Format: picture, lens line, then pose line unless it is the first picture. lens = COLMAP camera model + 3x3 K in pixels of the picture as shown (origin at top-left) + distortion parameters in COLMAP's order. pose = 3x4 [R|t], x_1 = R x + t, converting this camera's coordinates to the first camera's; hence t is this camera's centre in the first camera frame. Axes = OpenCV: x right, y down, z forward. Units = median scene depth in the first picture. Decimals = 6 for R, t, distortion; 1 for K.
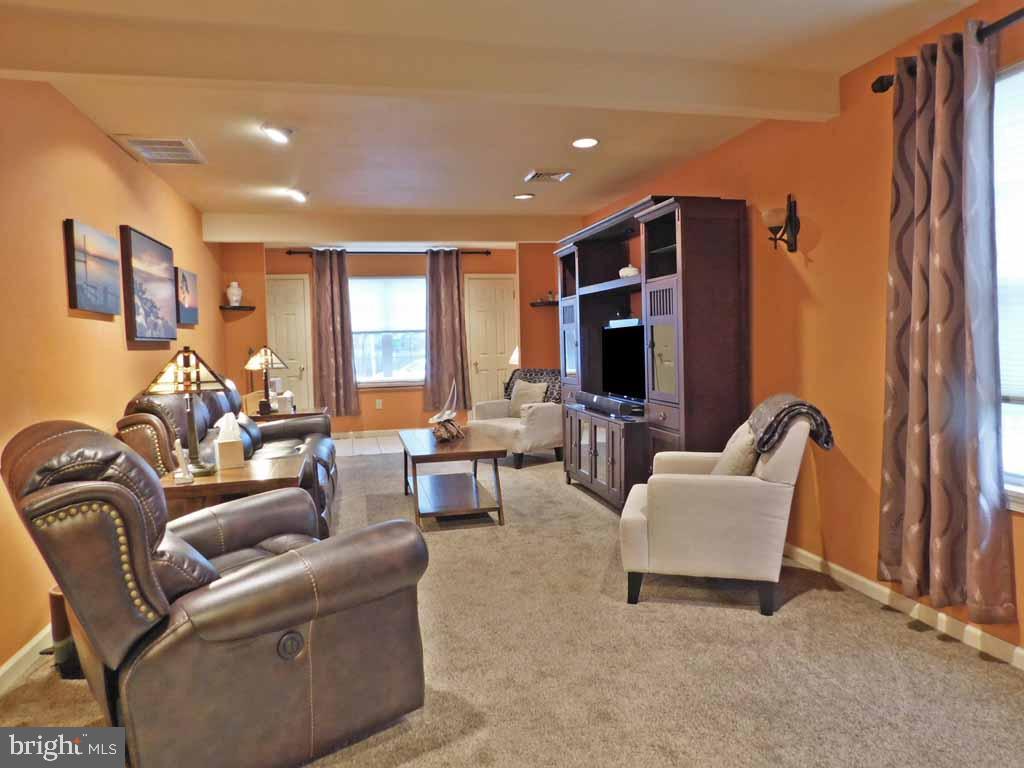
lens RADIAL K [[683.6, 0, 513.6], [0, 683.6, 380.1], [0, 0, 1]] dist [-0.069887, 0.055932]
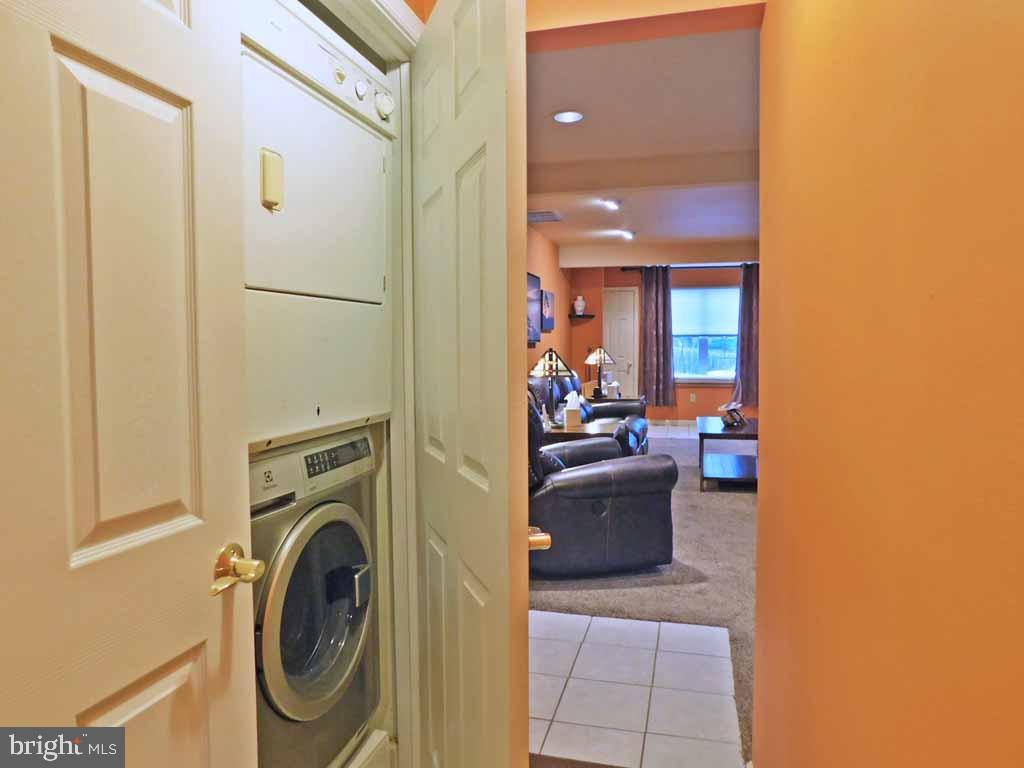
lens RADIAL K [[683.6, 0, 519.0], [0, 683.6, 380.4], [0, 0, 1]] dist [-0.069887, 0.055932]
pose [[0.888816, 0.045119, -0.456037, 0.117361], [-0.043826, 0.998949, 0.013416, 0.005196], [0.456164, 0.008062, 0.889859, -0.292055]]
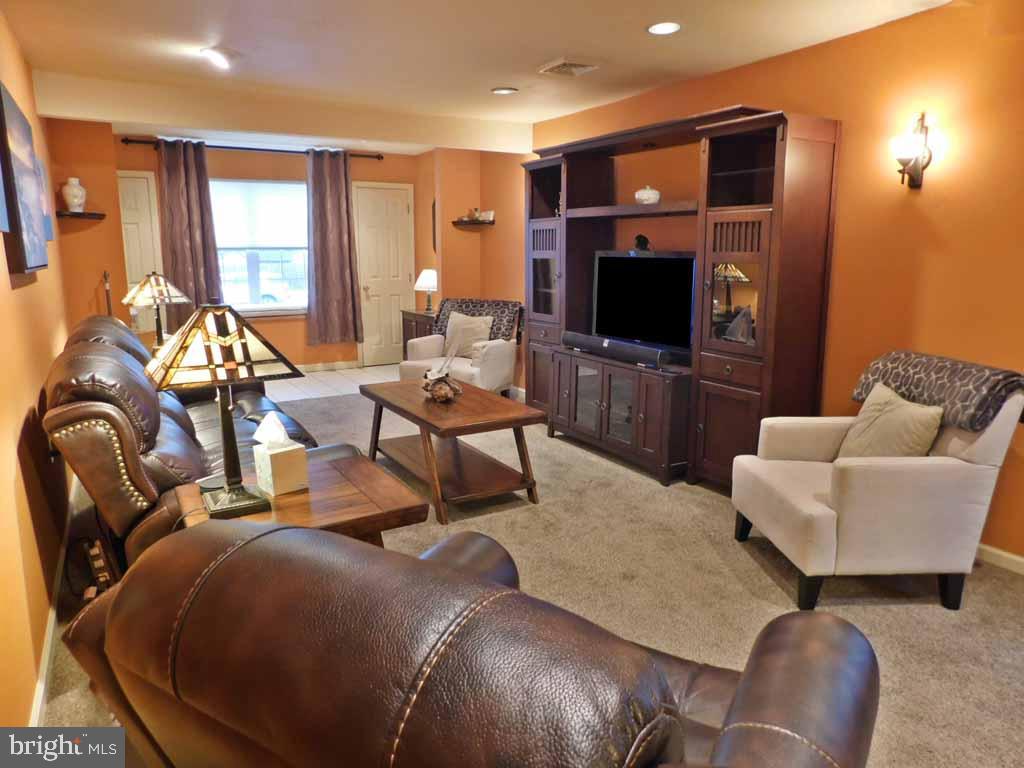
lens RADIAL K [[683.6, 0, 522.5], [0, 683.6, 385.5], [0, 0, 1]] dist [-0.069887, 0.055932]
pose [[0.954078, -0.032184, 0.297823, -0.238084], [-0.007842, 0.991187, 0.132235, -0.032480], [-0.299455, -0.128498, 0.945418, 0.208414]]
